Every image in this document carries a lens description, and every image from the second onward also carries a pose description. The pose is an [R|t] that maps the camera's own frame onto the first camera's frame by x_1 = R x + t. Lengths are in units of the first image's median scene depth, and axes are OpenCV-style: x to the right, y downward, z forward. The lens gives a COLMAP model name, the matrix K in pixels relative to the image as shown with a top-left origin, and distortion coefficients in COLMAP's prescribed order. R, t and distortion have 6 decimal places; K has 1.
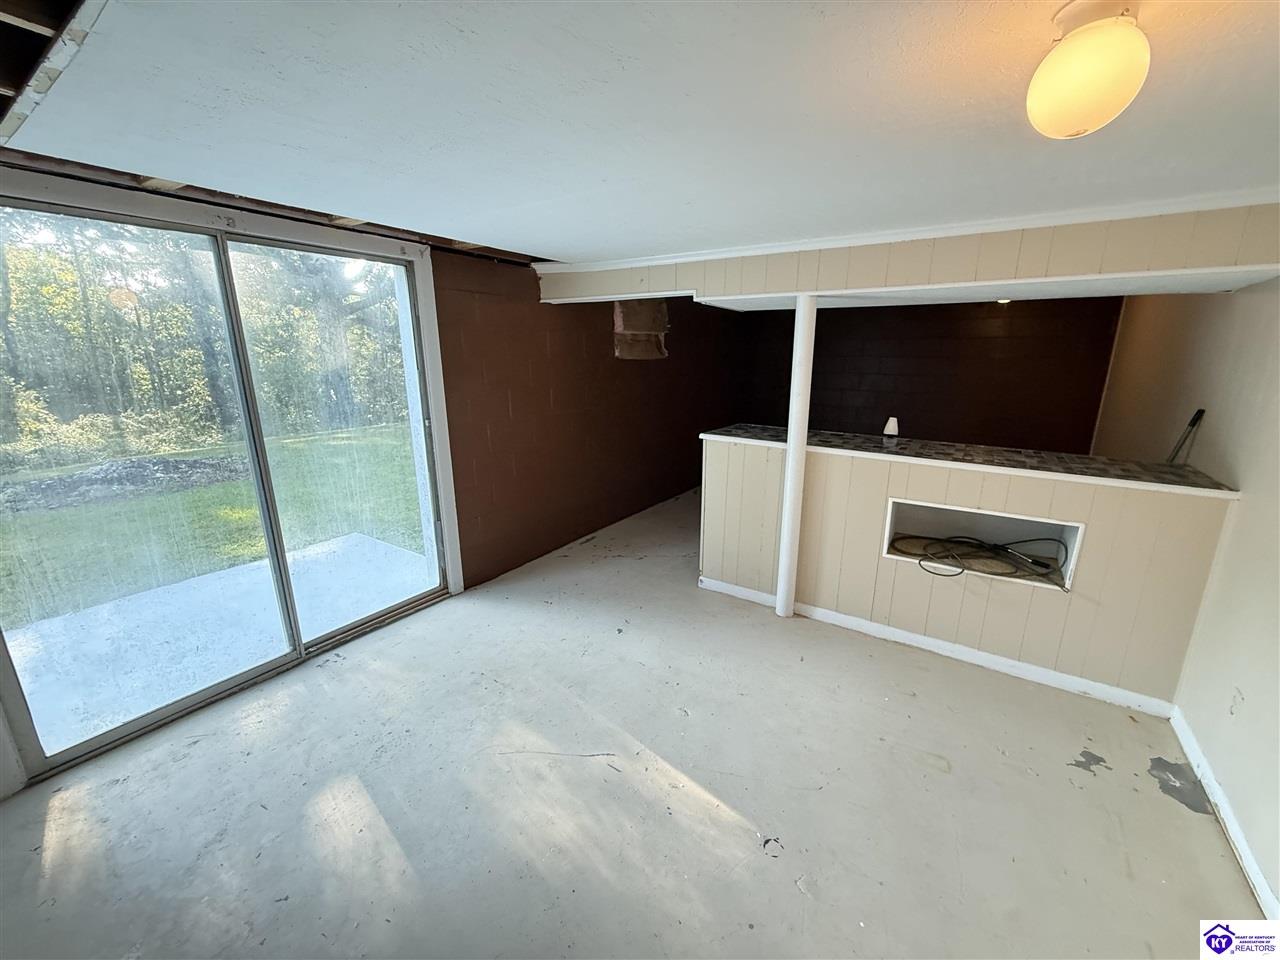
lens RADIAL K [[510.4, 0, 636.8], [0, 510.4, 481.7], [0, 0, 1]] dist [0.001532, -0.000628]
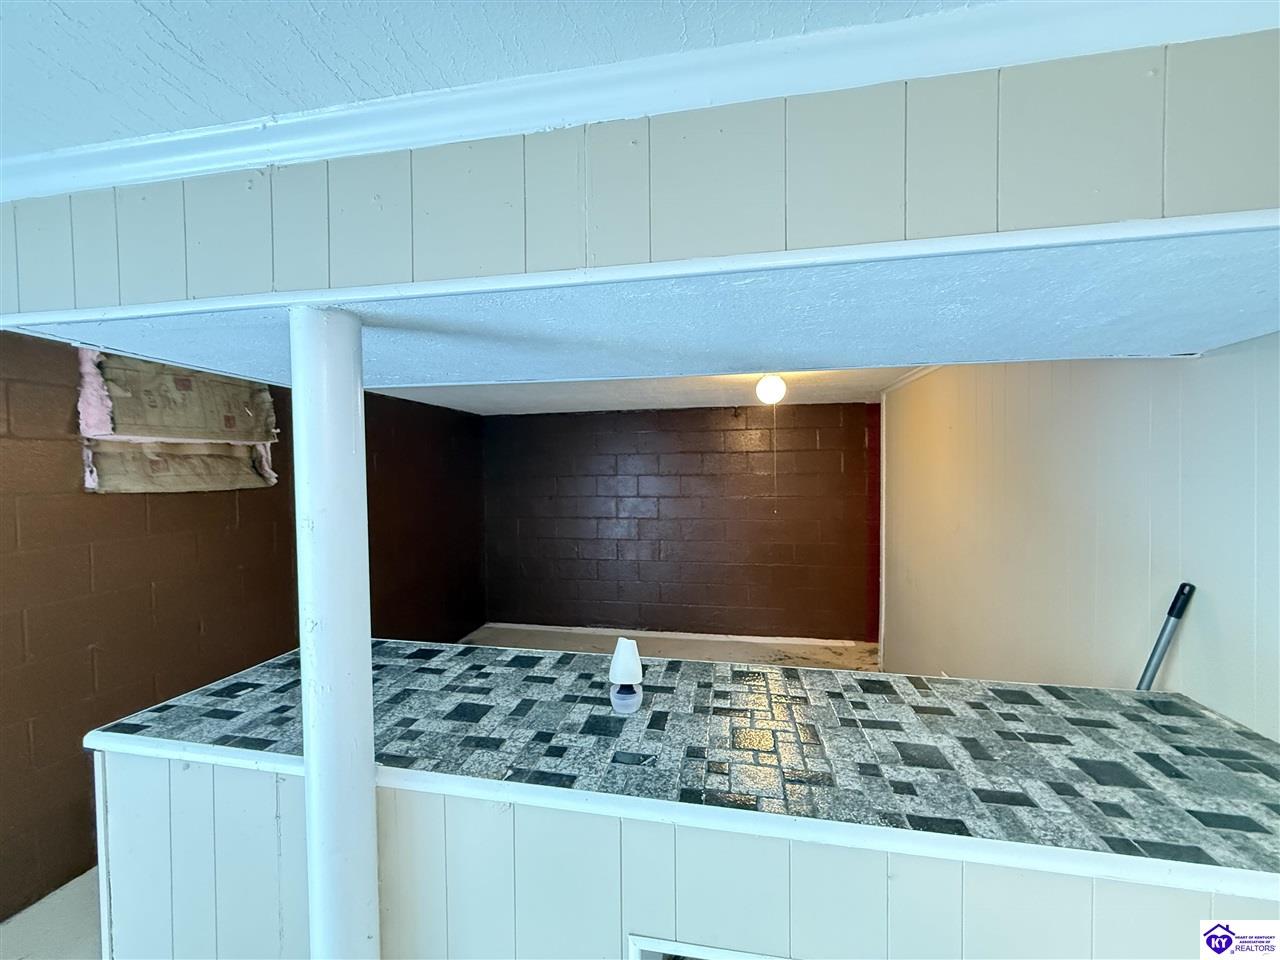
lens RADIAL K [[510.4, 0, 640.7], [0, 510.4, 479.3], [0, 0, 1]] dist [0.001532, -0.000628]
pose [[0.919587, -0.022755, 0.392227, 0.221287], [0.111284, 0.972522, -0.204489, -0.098800], [-0.376797, 0.231694, 0.896851, 0.377335]]
